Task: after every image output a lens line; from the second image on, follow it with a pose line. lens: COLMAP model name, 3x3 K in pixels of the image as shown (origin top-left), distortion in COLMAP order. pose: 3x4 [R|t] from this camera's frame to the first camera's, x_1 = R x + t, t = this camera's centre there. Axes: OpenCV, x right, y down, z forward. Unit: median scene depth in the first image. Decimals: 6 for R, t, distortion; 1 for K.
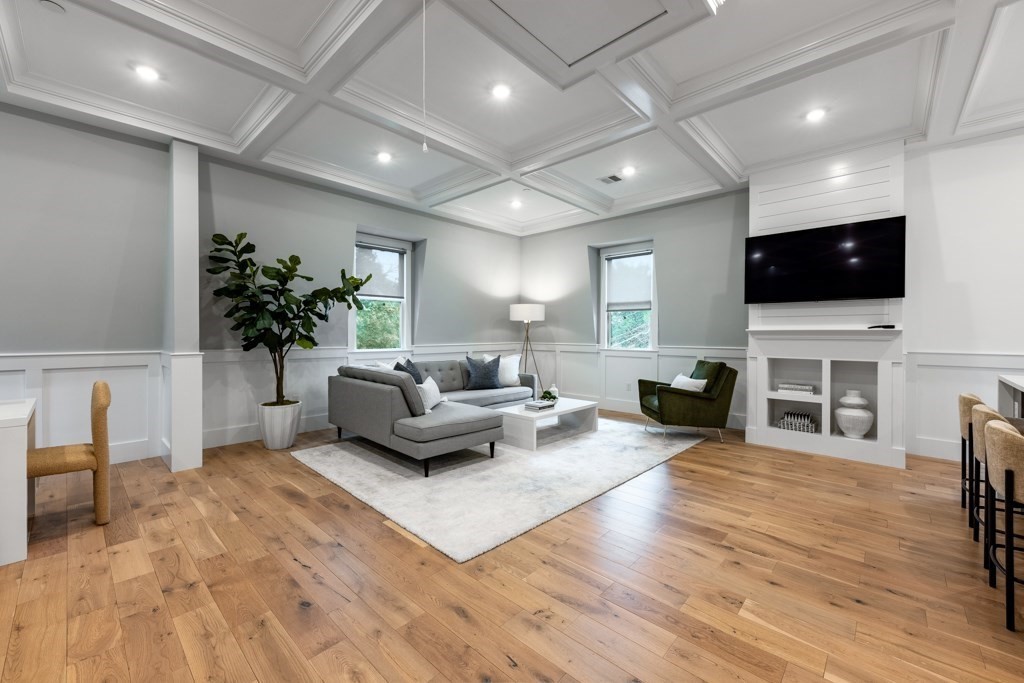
lens RADIAL K [[411.3, 0, 514.3], [0, 411.3, 333.1], [0, 0, 1]] dist [0.009421, -0.002321]
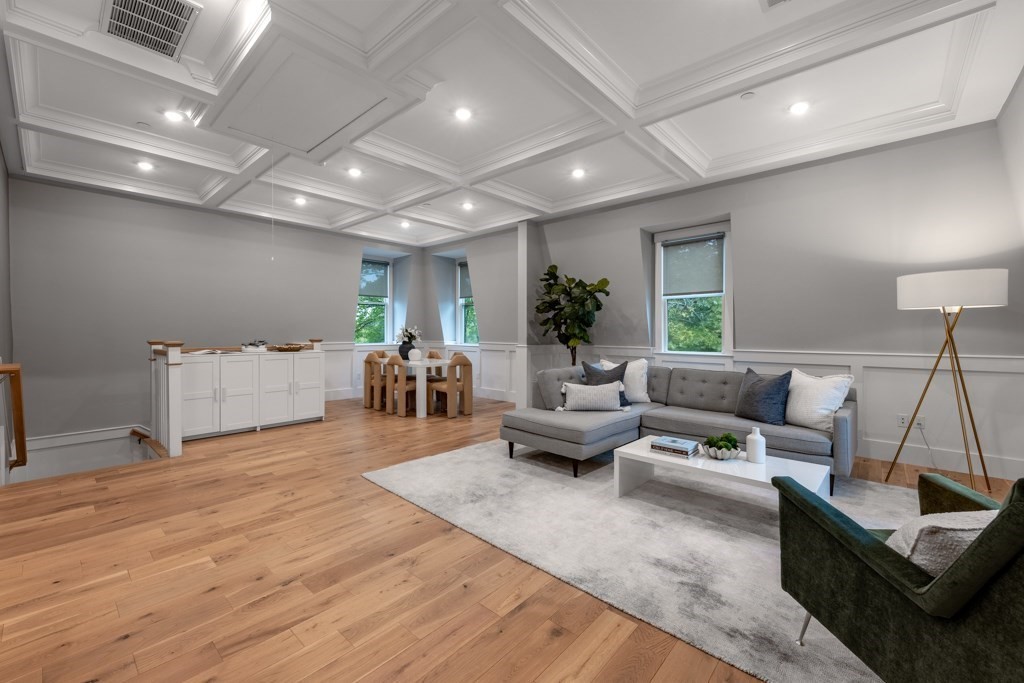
lens RADIAL K [[411.3, 0, 510.6], [0, 411.3, 329.7], [0, 0, 1]] dist [0.009421, -0.002321]
pose [[0.009340, -0.010520, -0.999901, 0.809076], [-0.001633, 0.999943, -0.010535, 0.001237], [0.999955, 0.001731, 0.009323, 0.848060]]
